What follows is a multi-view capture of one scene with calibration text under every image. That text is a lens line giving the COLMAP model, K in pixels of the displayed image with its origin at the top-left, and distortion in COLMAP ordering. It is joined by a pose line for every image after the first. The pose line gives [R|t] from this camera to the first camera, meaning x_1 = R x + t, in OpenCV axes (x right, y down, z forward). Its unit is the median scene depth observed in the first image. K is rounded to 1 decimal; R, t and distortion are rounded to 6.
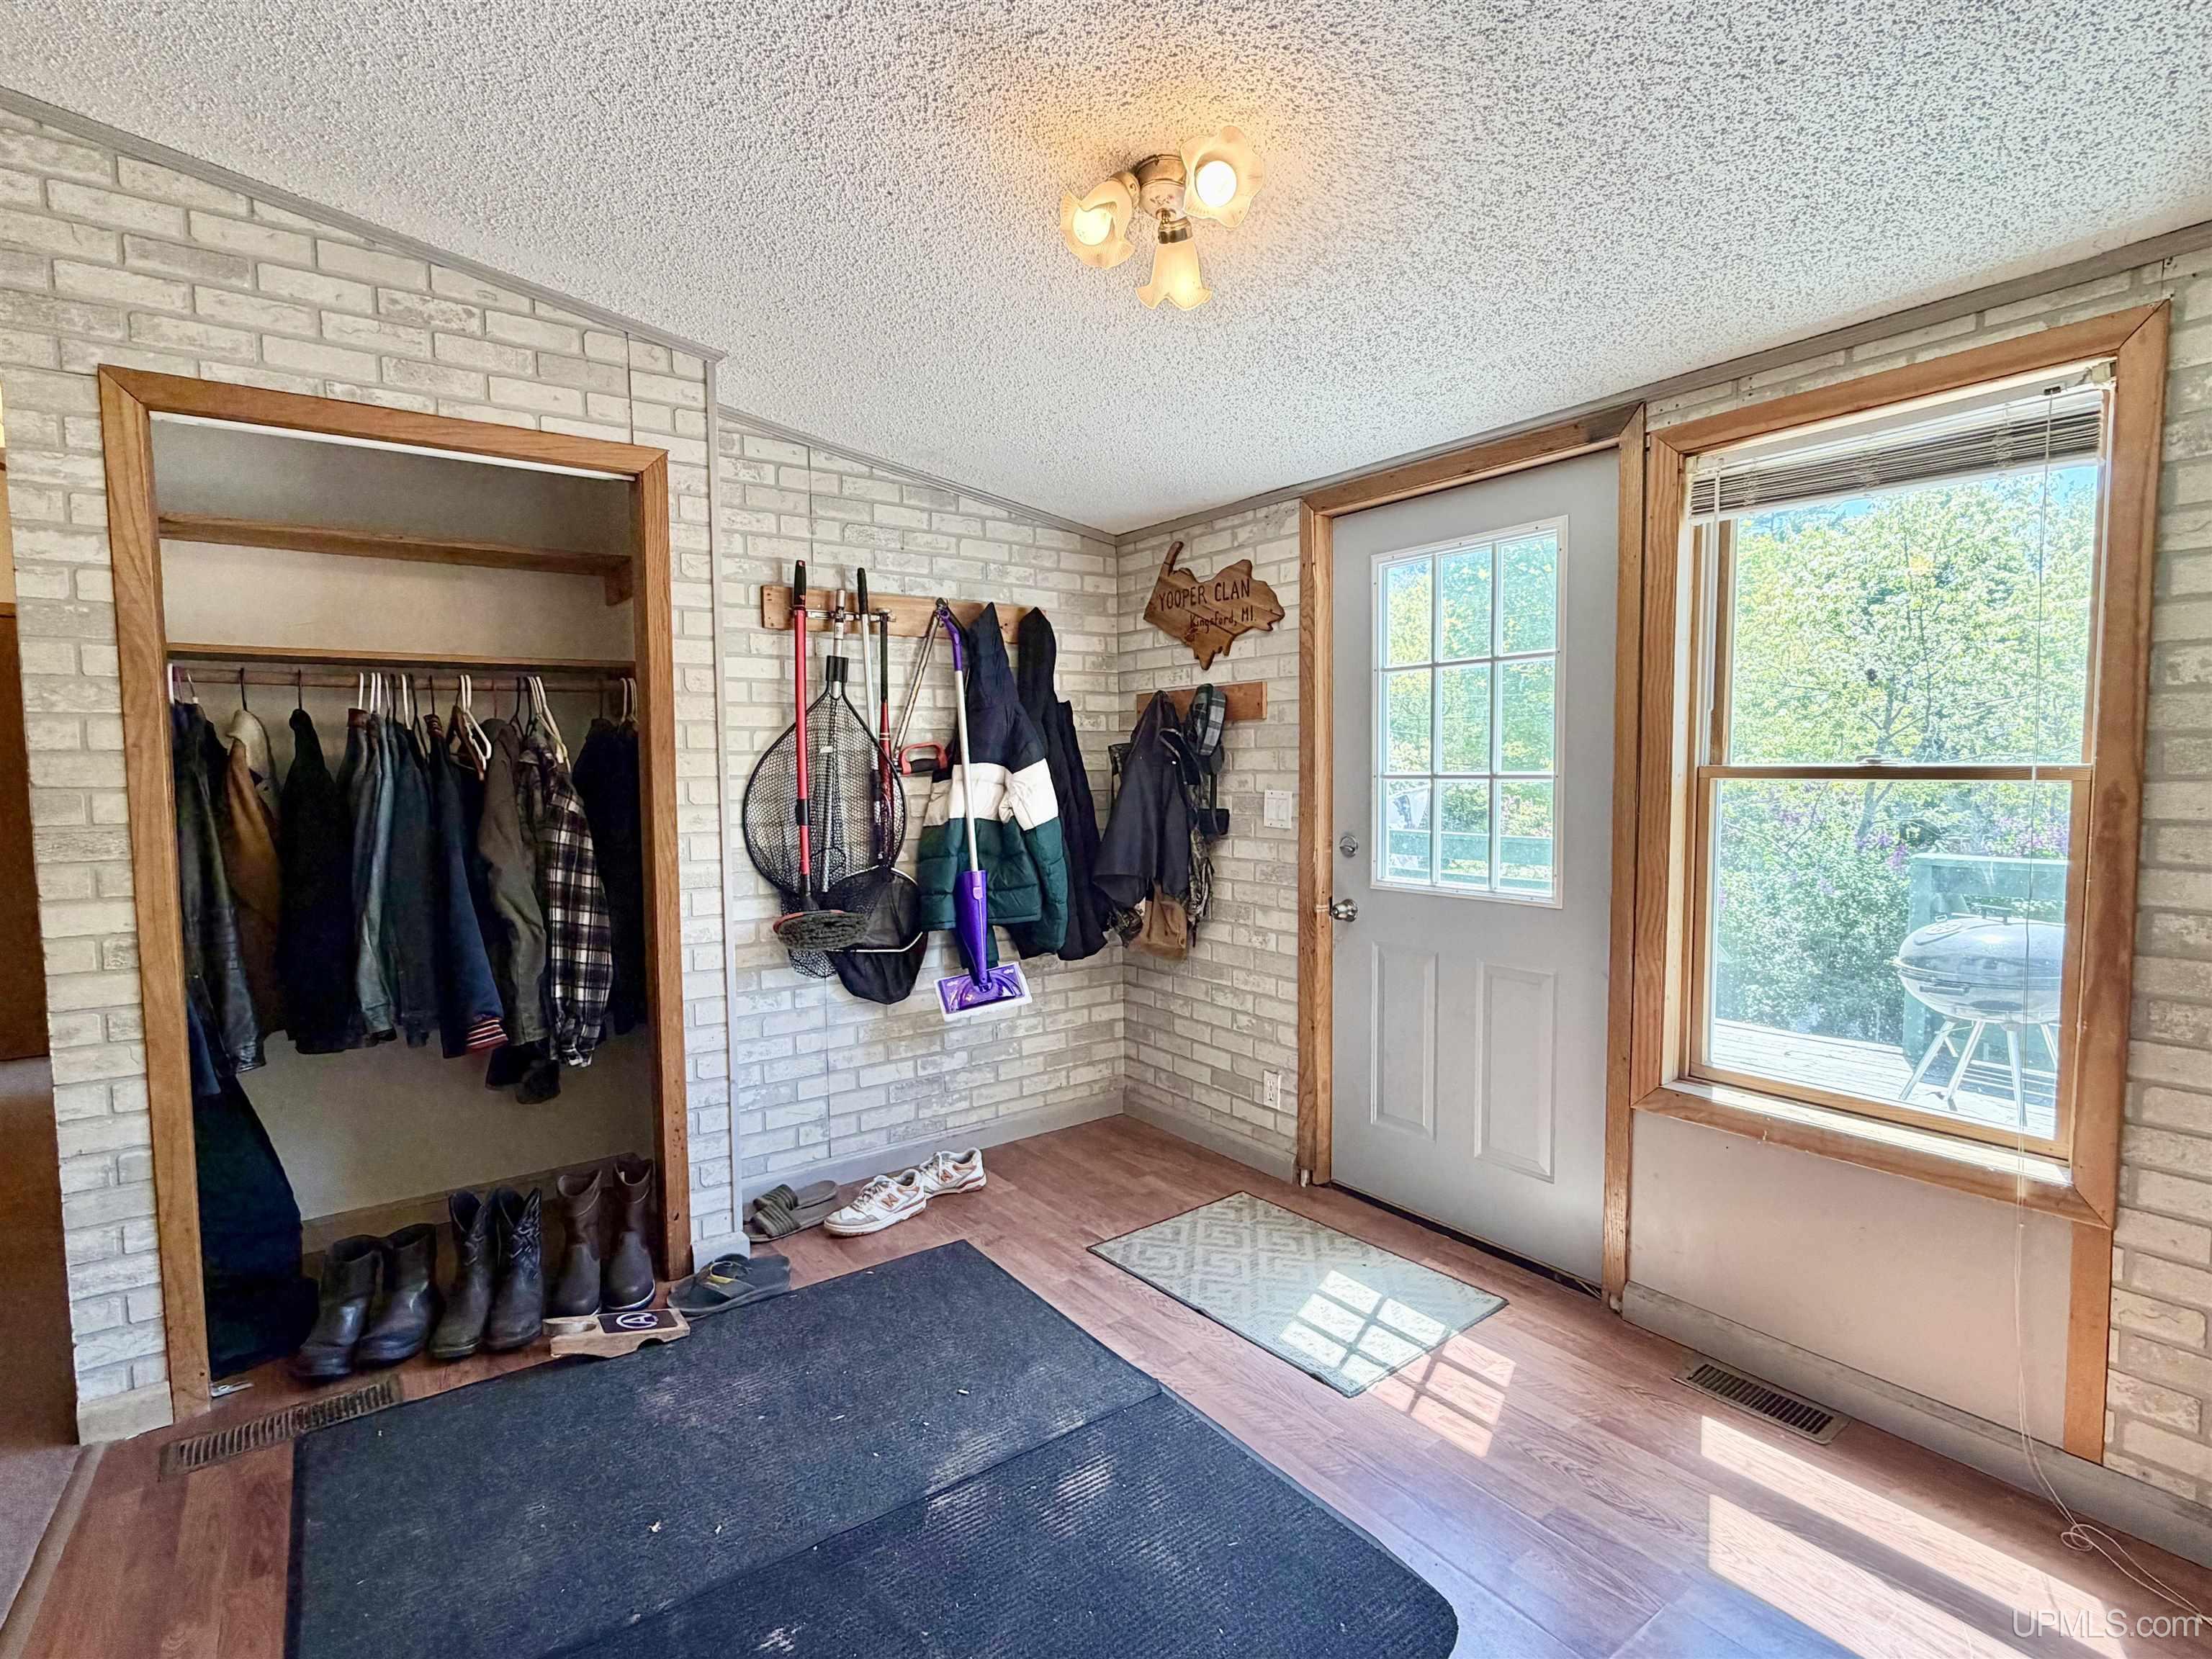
lens RADIAL K [[1084.0, 0, 1103.1], [0, 1084.0, 836.4], [0, 0, 1]] dist [-0.001882, 0.000341]
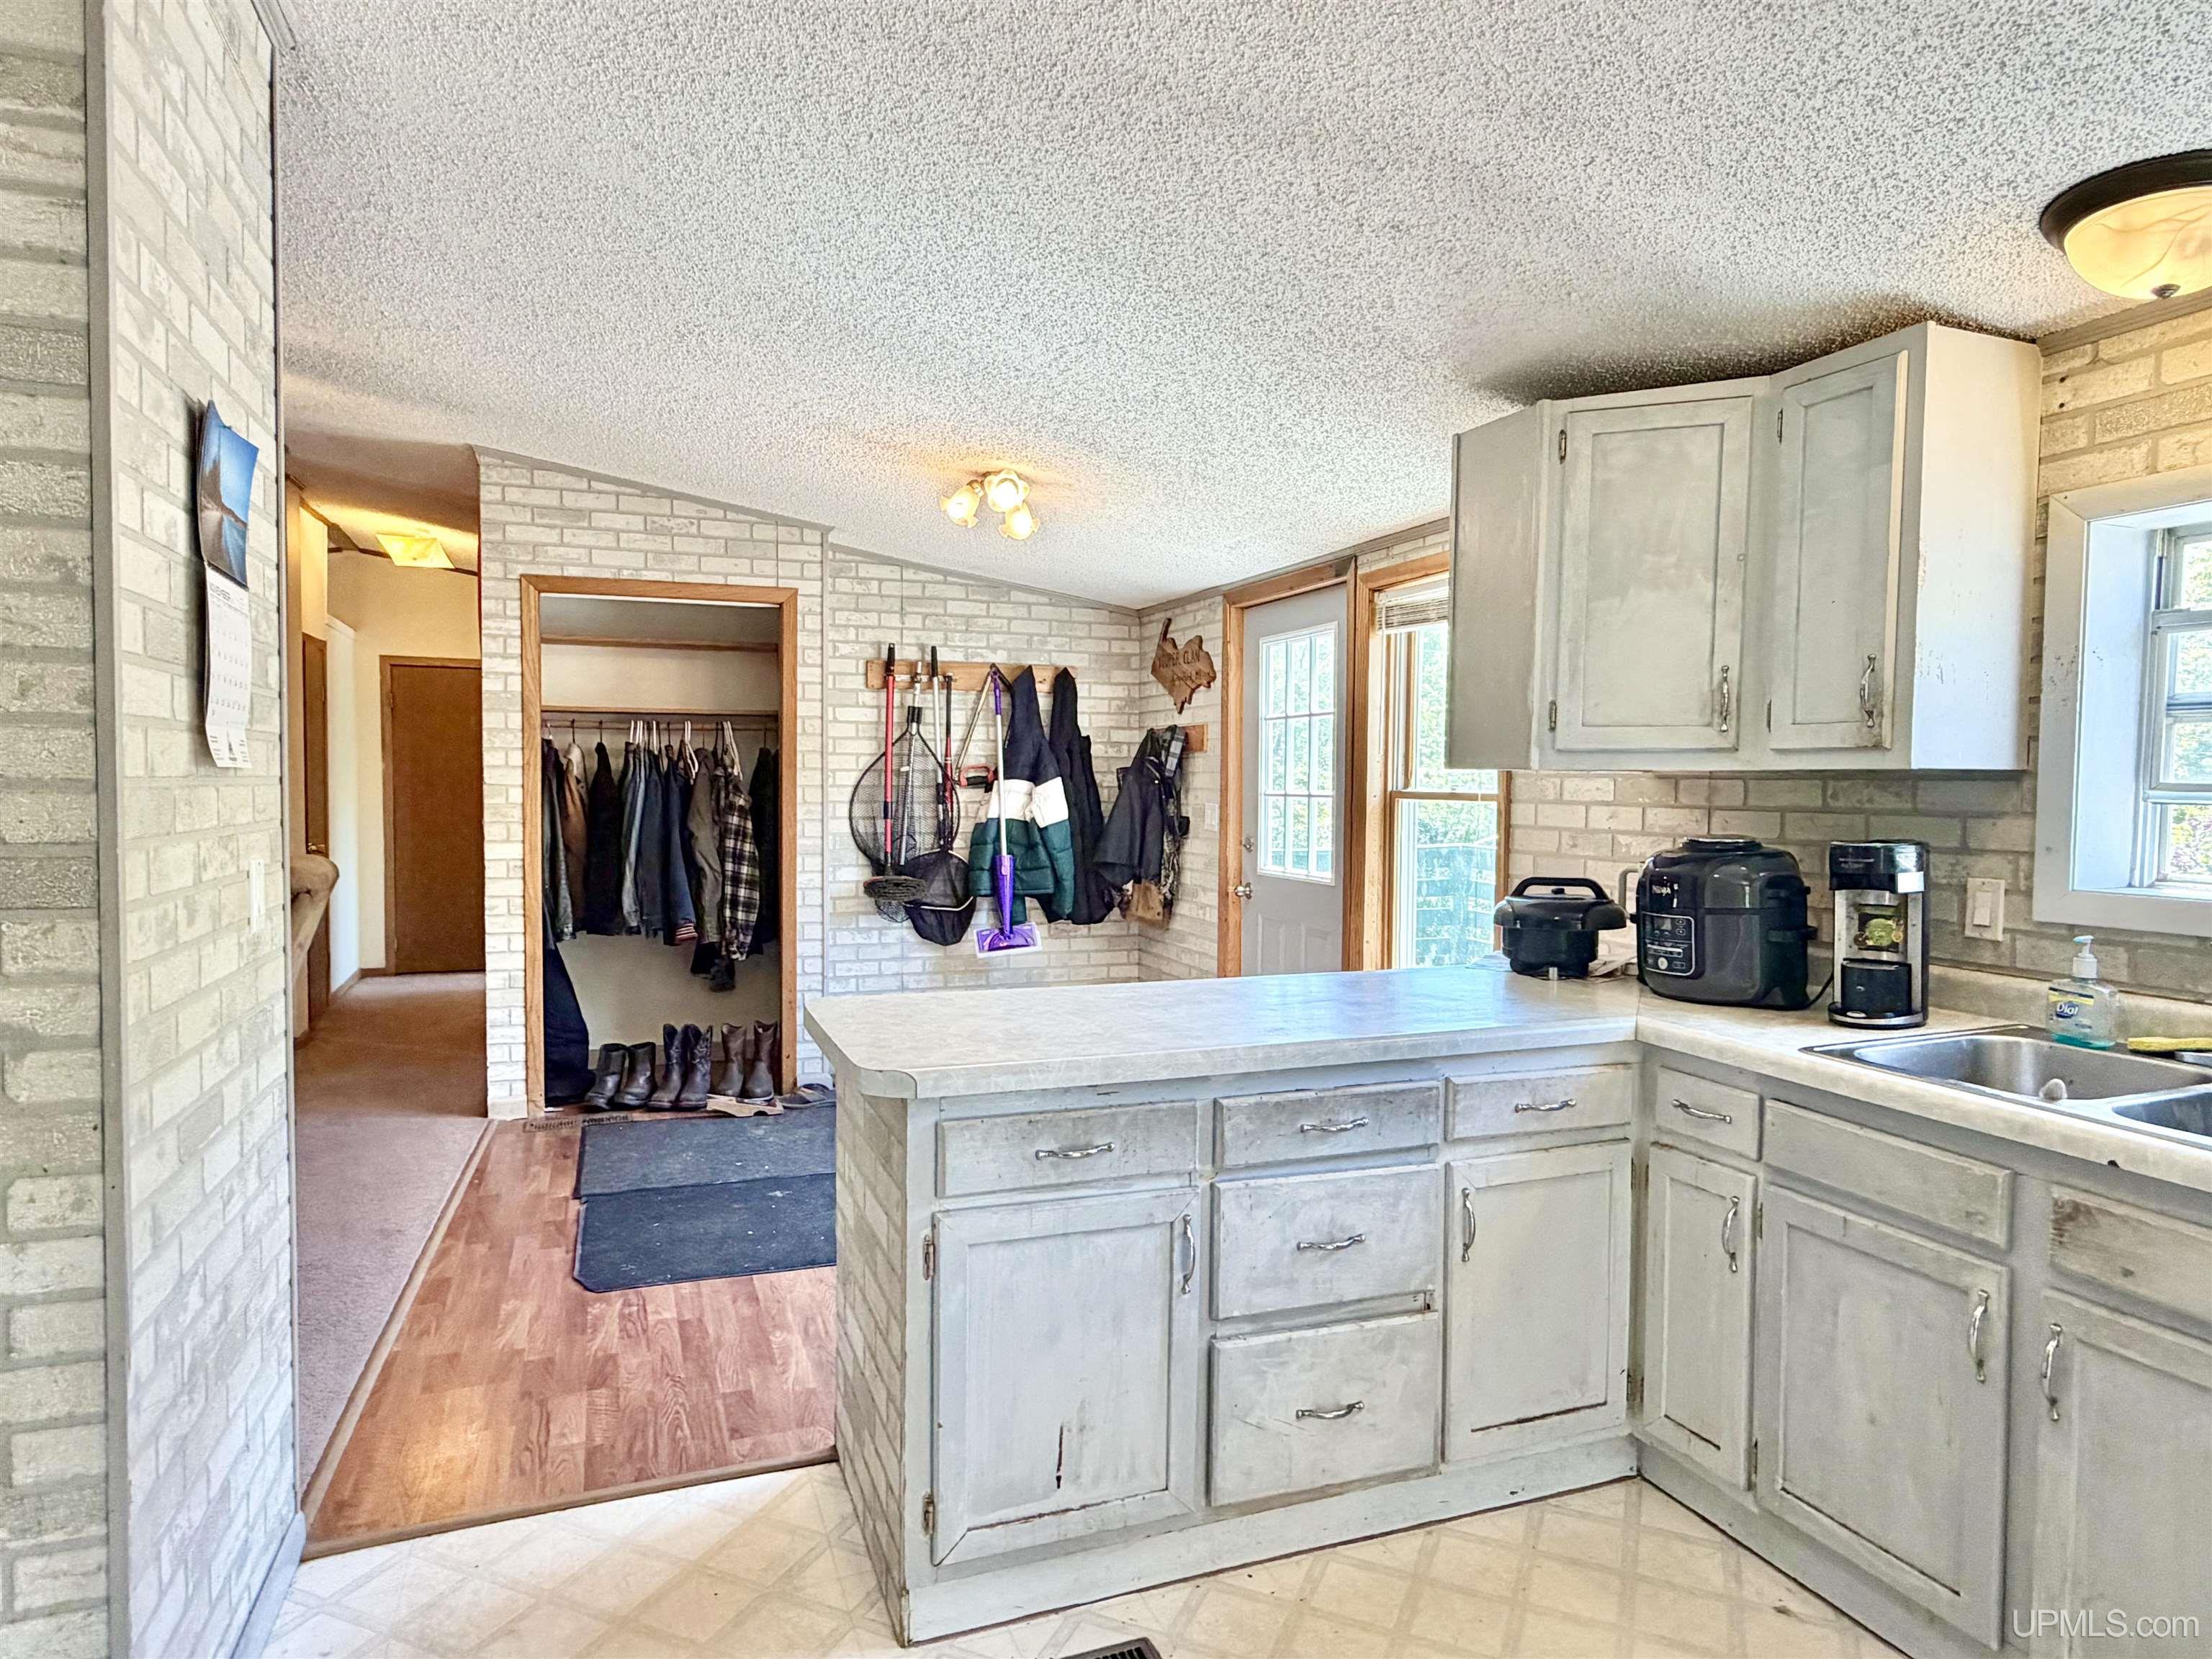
lens RADIAL K [[1307.3, 0, 1104.0], [0, 1307.3, 835.3], [0, 0, 1]] dist [-0.000607, -0.000115]
pose [[0.963957, 0.028901, -0.264483, 0.581550], [-0.034854, 0.999233, -0.017842, 0.040327], [0.263765, 0.026418, 0.964225, -0.785740]]
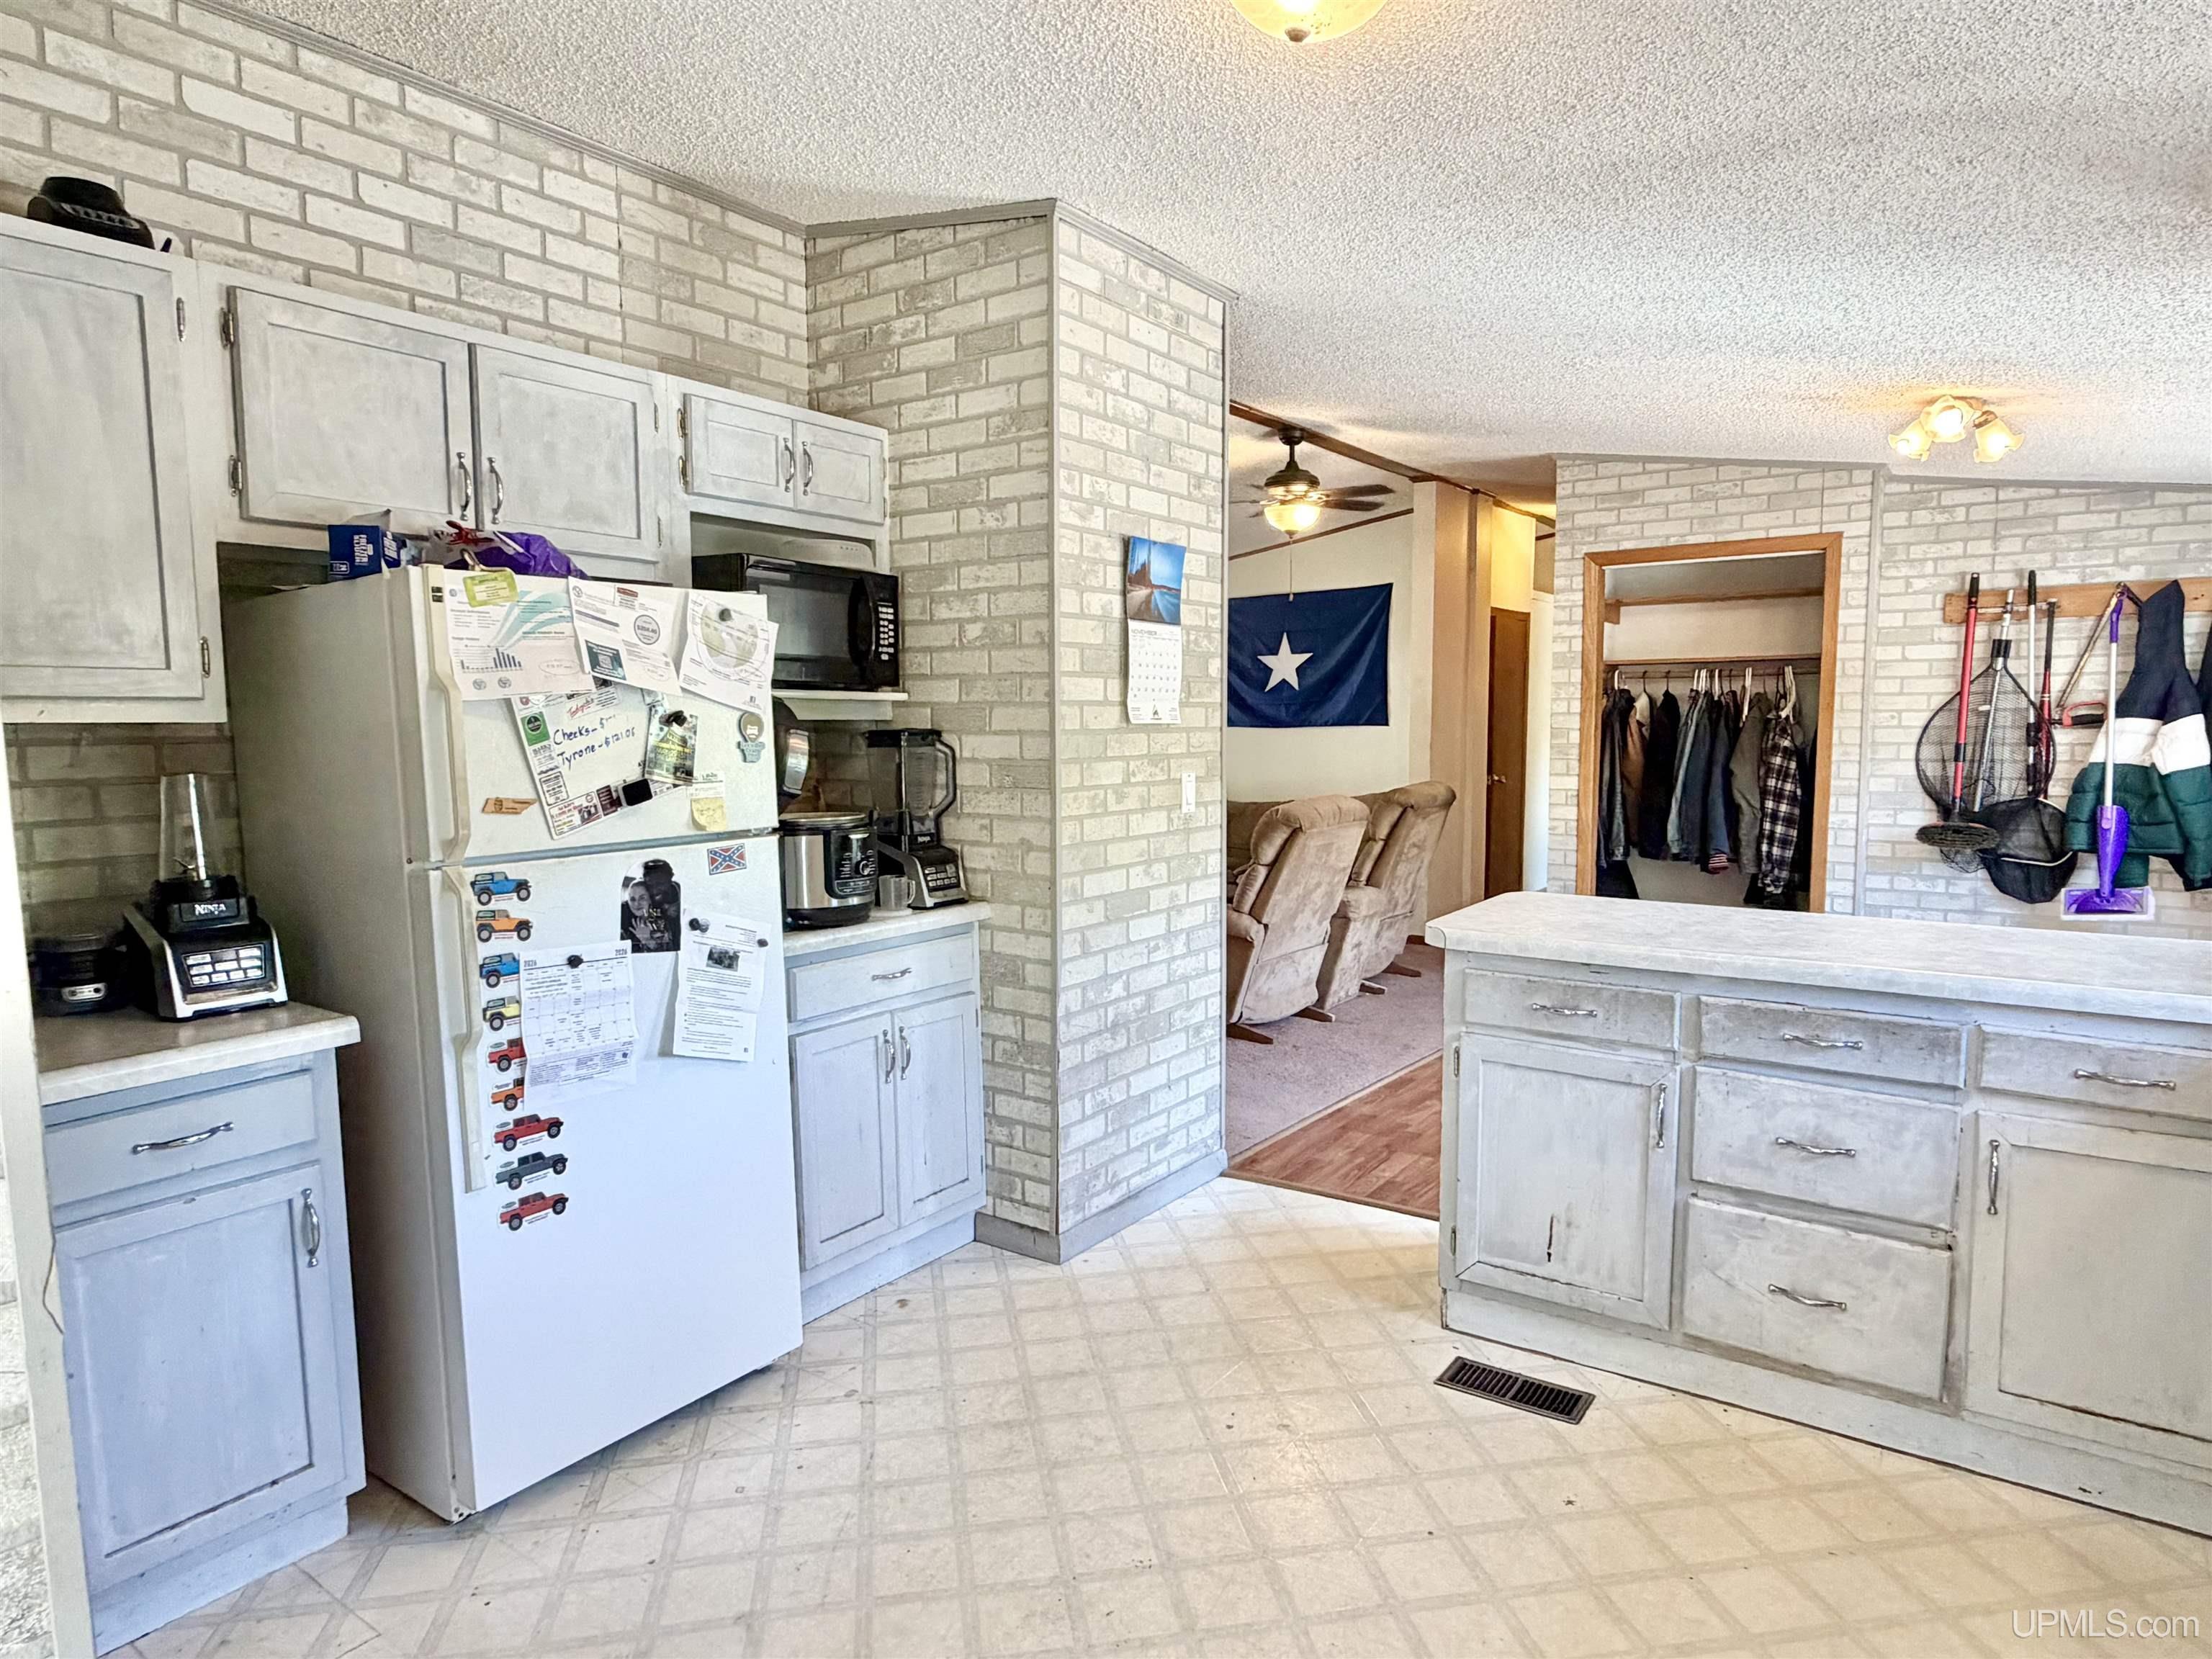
lens RADIAL K [[1307.3, 0, 1093.8], [0, 1307.3, 838.8], [0, 0, 1]] dist [-0.000607, -0.000115]
pose [[0.307733, 0.093889, -0.946829, 1.182320], [-0.058176, 0.995114, 0.079769, 0.022703], [0.949692, 0.030535, 0.311692, -0.706982]]
